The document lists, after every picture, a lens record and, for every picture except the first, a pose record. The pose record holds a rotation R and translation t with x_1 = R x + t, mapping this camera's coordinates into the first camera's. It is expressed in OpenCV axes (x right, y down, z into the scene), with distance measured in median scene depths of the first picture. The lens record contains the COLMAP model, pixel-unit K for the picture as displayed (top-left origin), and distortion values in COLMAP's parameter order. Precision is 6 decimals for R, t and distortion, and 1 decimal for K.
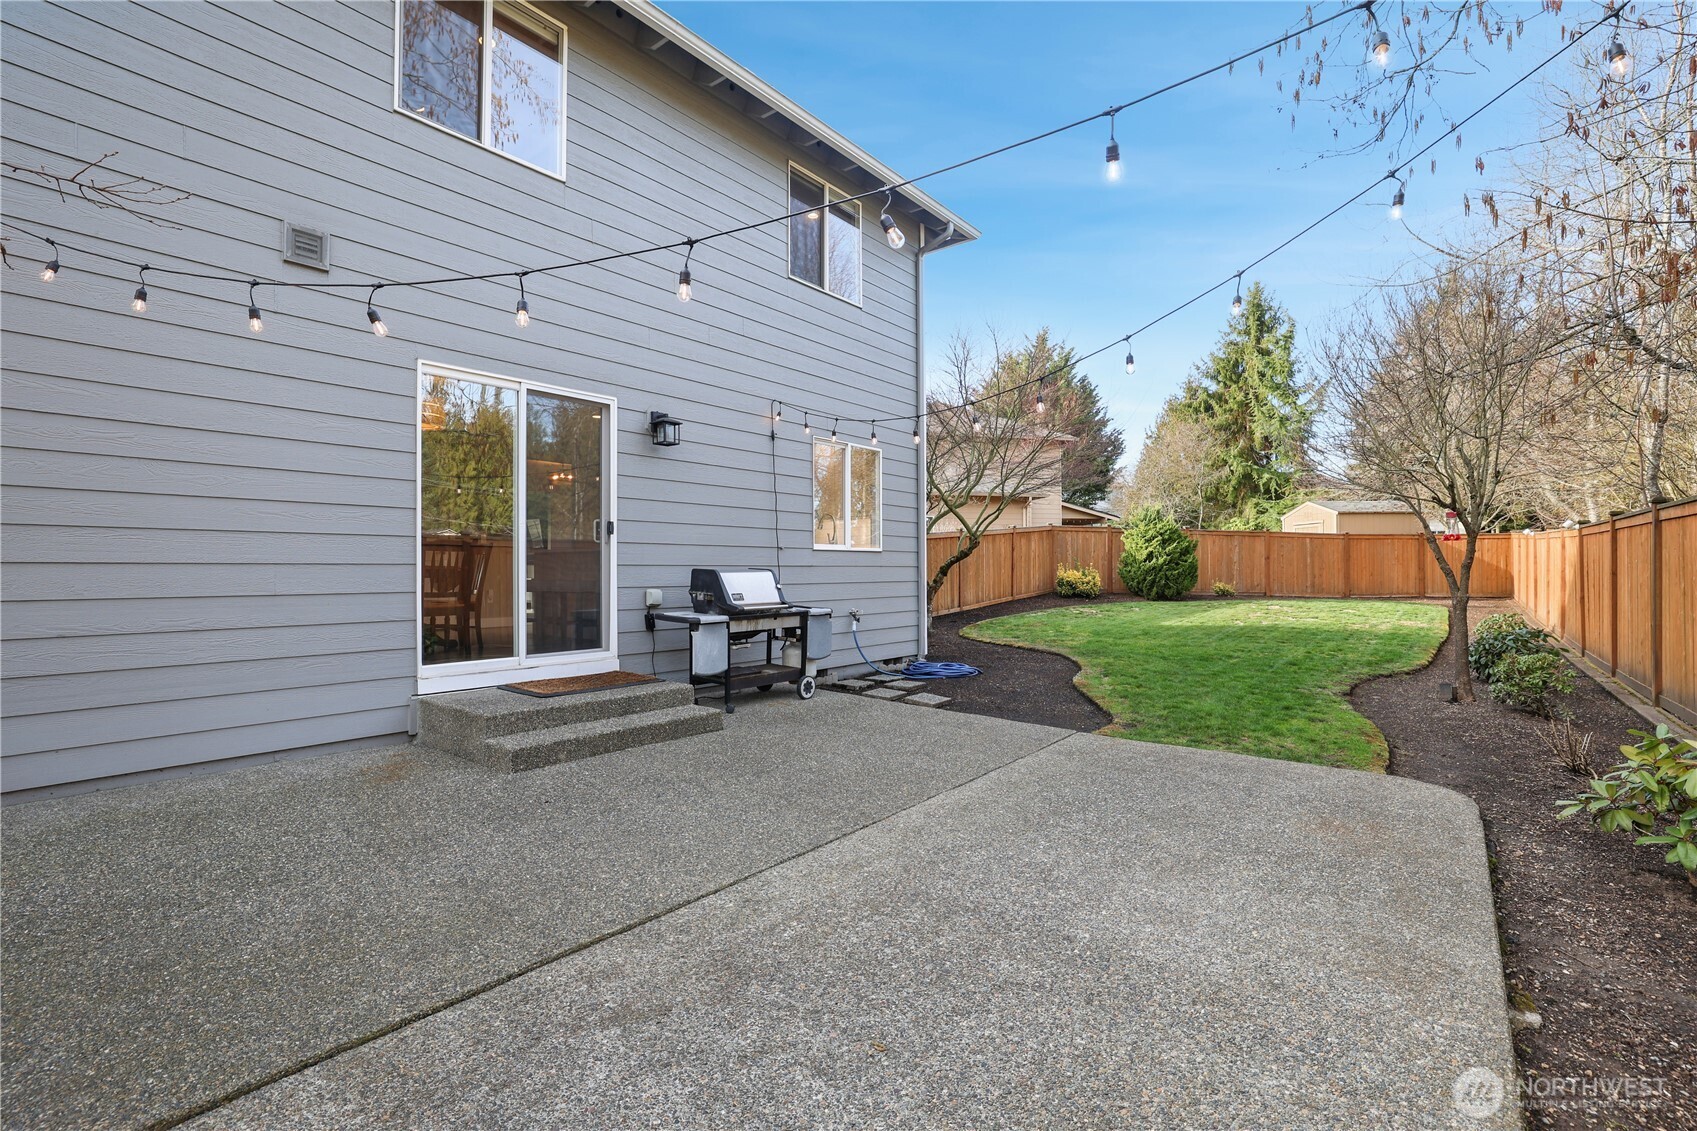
lens RADIAL K [[758.2, 0, 848.5], [0, 758.2, 565.5], [0, 0, 1]] dist [-0.046350, 0.009040]
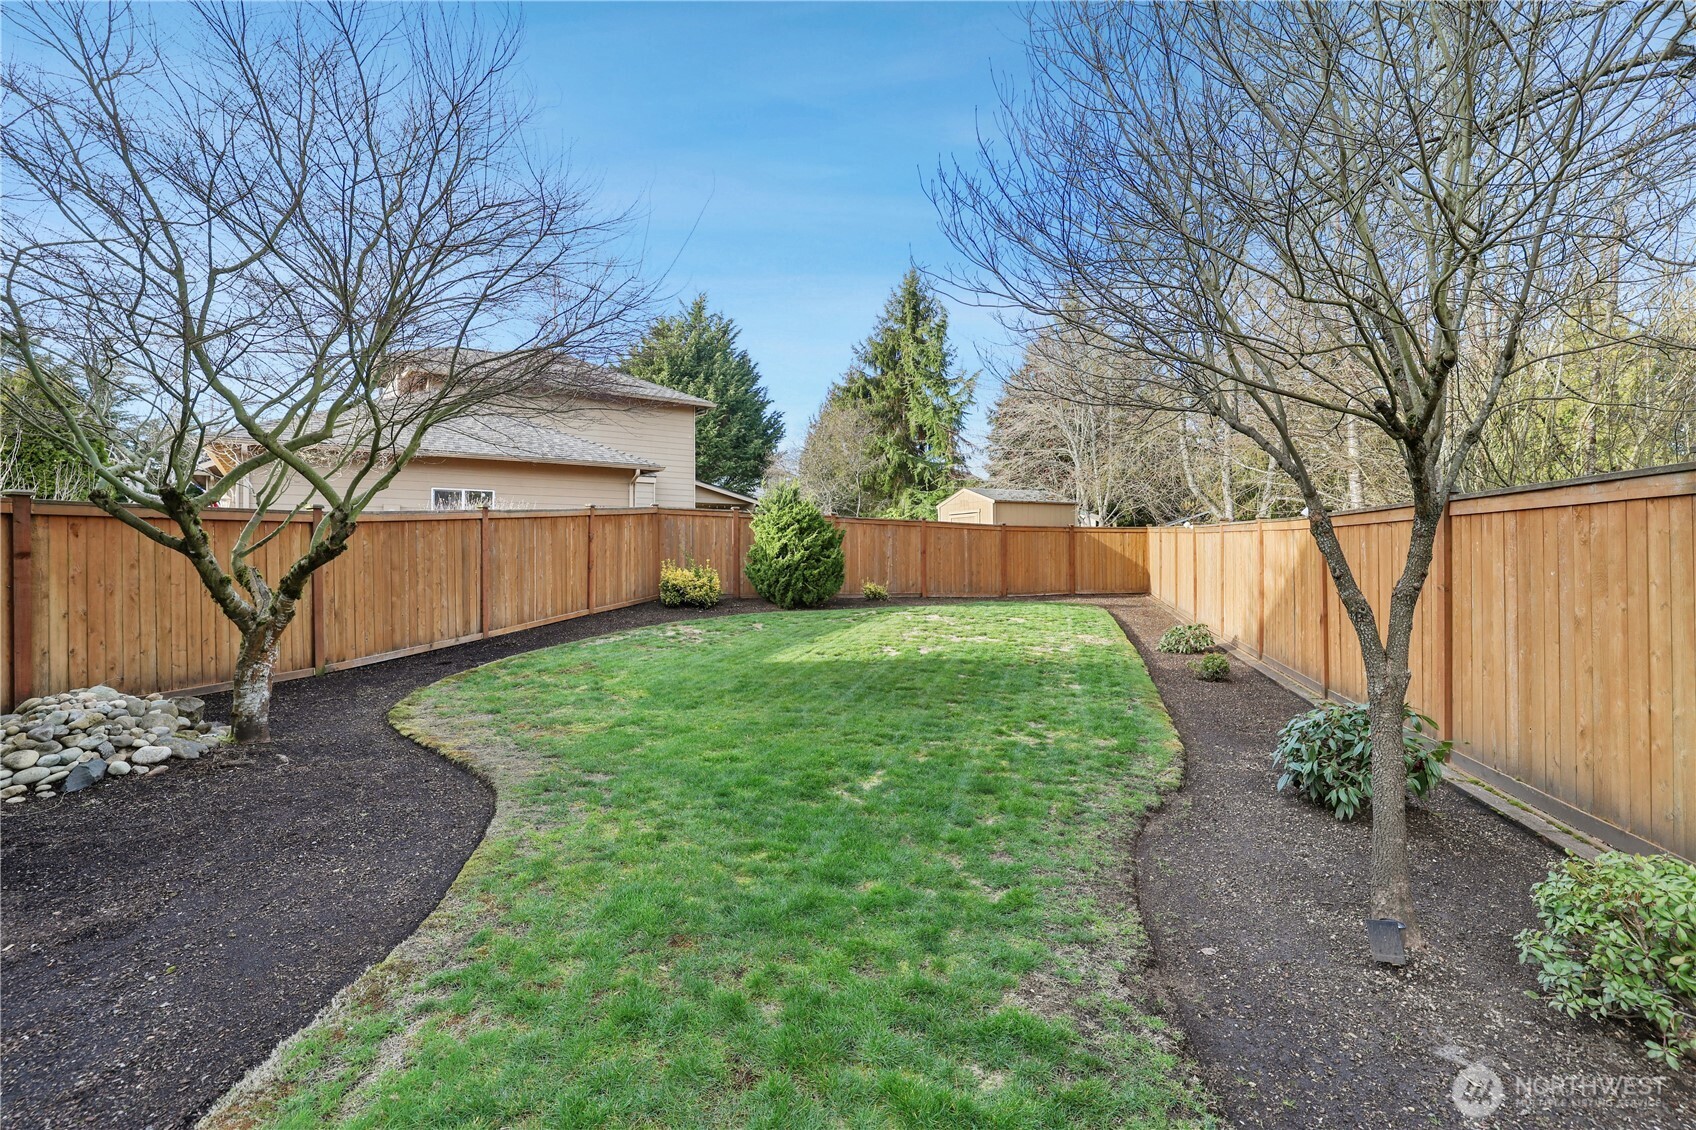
lens RADIAL K [[737.9, 0, 846.1], [0, 737.9, 552.5], [0, 0, 1]] dist [-0.047814, 0.018119]
pose [[0.916373, 0.001058, 0.400325, 0.148389], [0.000113, 0.999996, -0.002900, -0.007289], [-0.400326, 0.002703, 0.916369, 0.274697]]
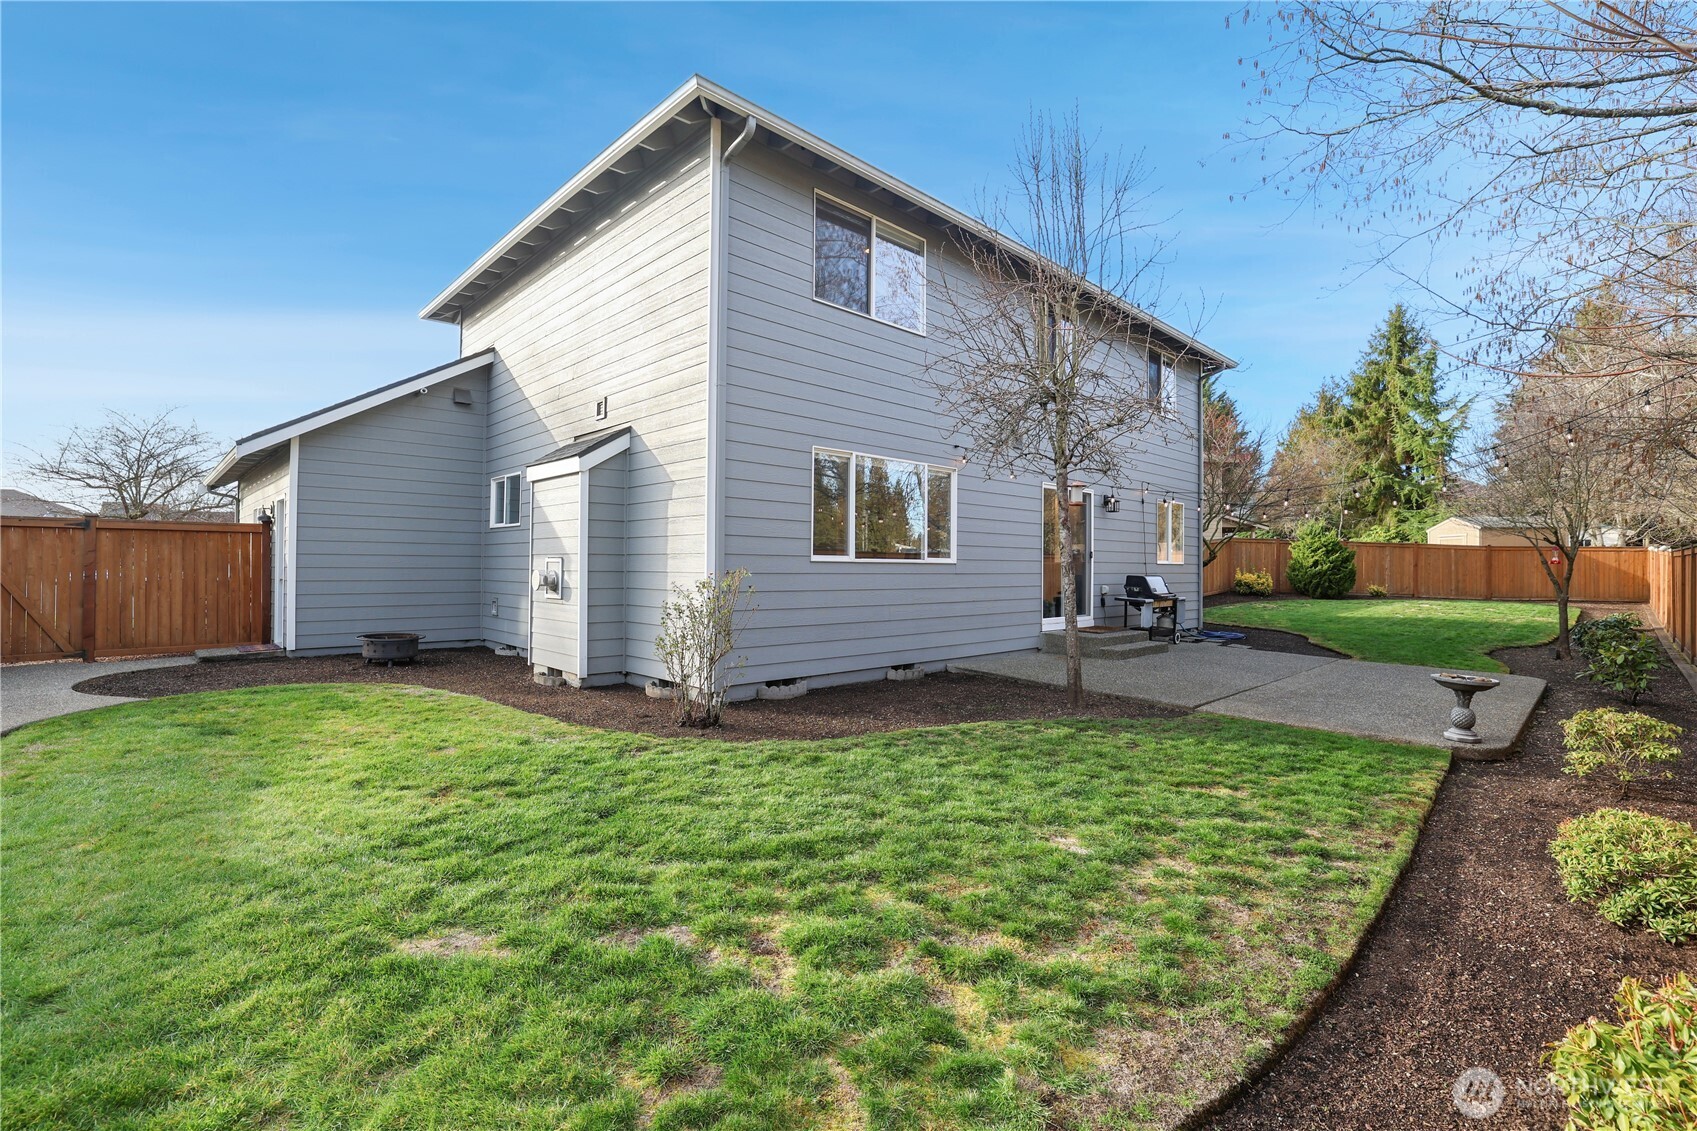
lens RADIAL K [[758.4, 0, 843.6], [0, 758.4, 556.7], [0, 0, 1]] dist [-0.019460, 0.001091]
pose [[0.992523, 0.010225, -0.121625, -0.207367], [-0.010944, 0.999926, -0.005246, -0.007657], [0.121562, 0.006538, 0.992562, -0.311006]]
